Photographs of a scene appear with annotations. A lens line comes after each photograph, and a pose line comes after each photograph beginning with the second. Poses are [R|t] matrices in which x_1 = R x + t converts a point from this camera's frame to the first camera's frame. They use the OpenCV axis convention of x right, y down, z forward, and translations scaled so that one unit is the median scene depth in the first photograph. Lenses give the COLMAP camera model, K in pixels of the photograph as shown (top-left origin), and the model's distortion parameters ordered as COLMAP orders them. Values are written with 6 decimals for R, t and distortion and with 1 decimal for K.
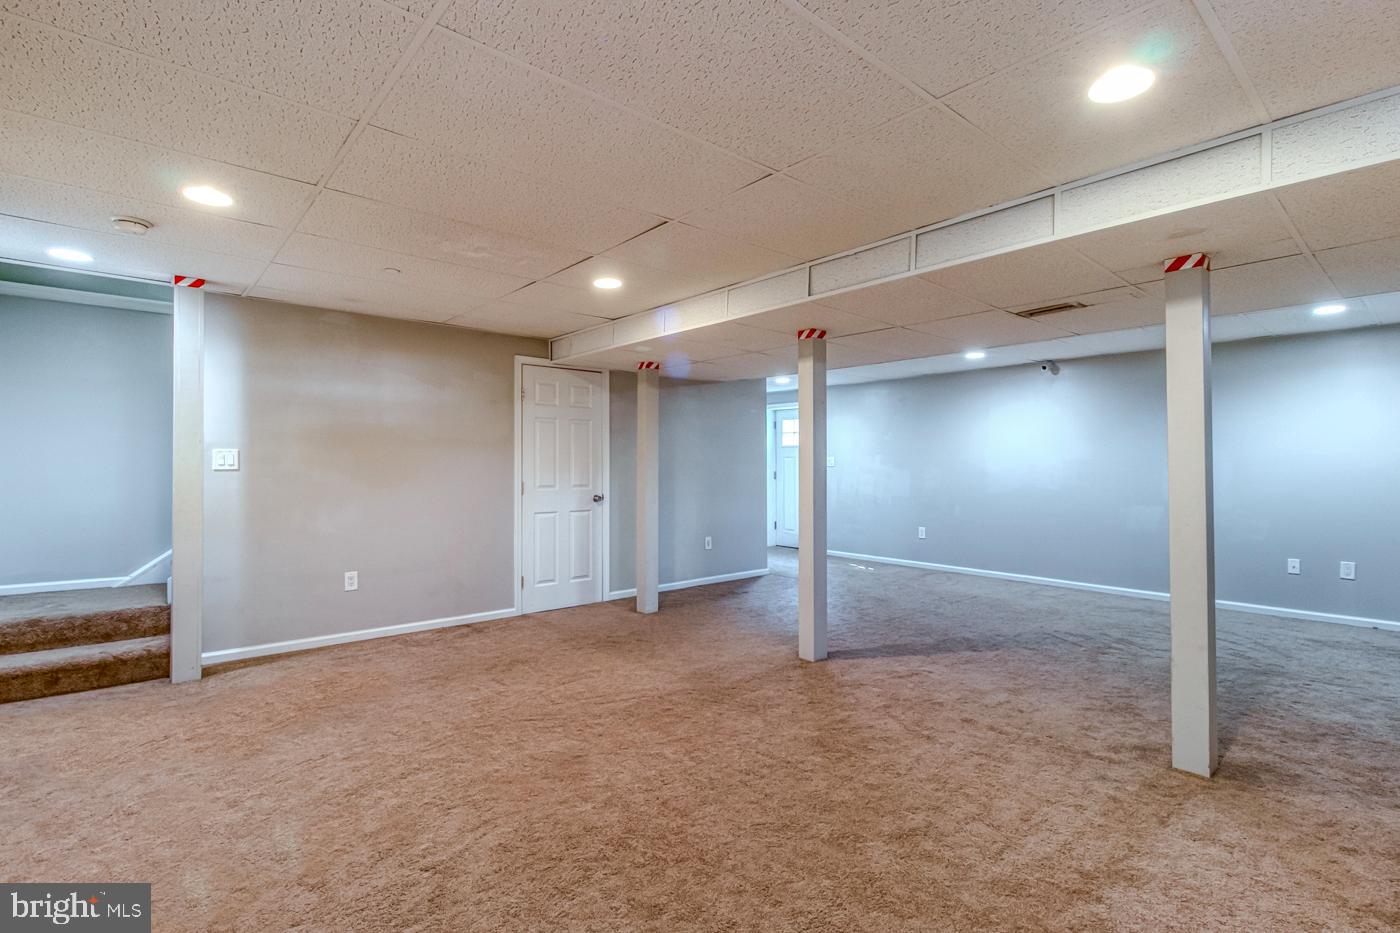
lens RADIAL K [[657.3, 0, 700.0], [0, 657.3, 466.5], [0, 0, 1]] dist [0.002249, 0.000119]
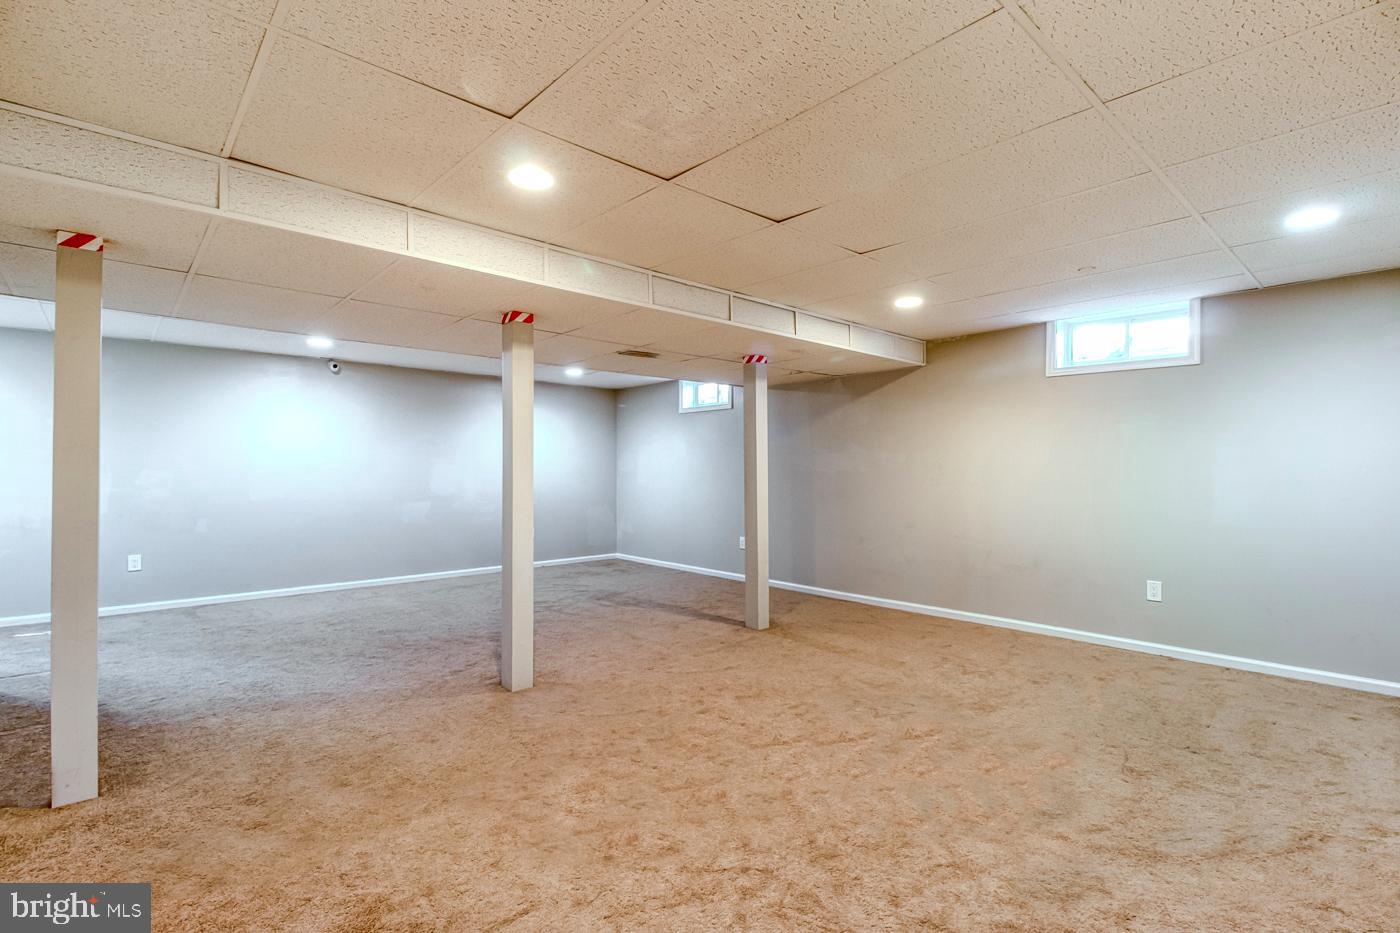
lens RADIAL K [[657.3, 0, 700.0], [0, 657.3, 466.5], [0, 0, 1]] dist [0.002249, 0.000119]
pose [[-0.031285, 0.006583, 0.999489, -0.636983], [0.001289, 0.999978, -0.006546, 0.004728], [-0.999510, 0.001084, -0.031293, 0.697476]]
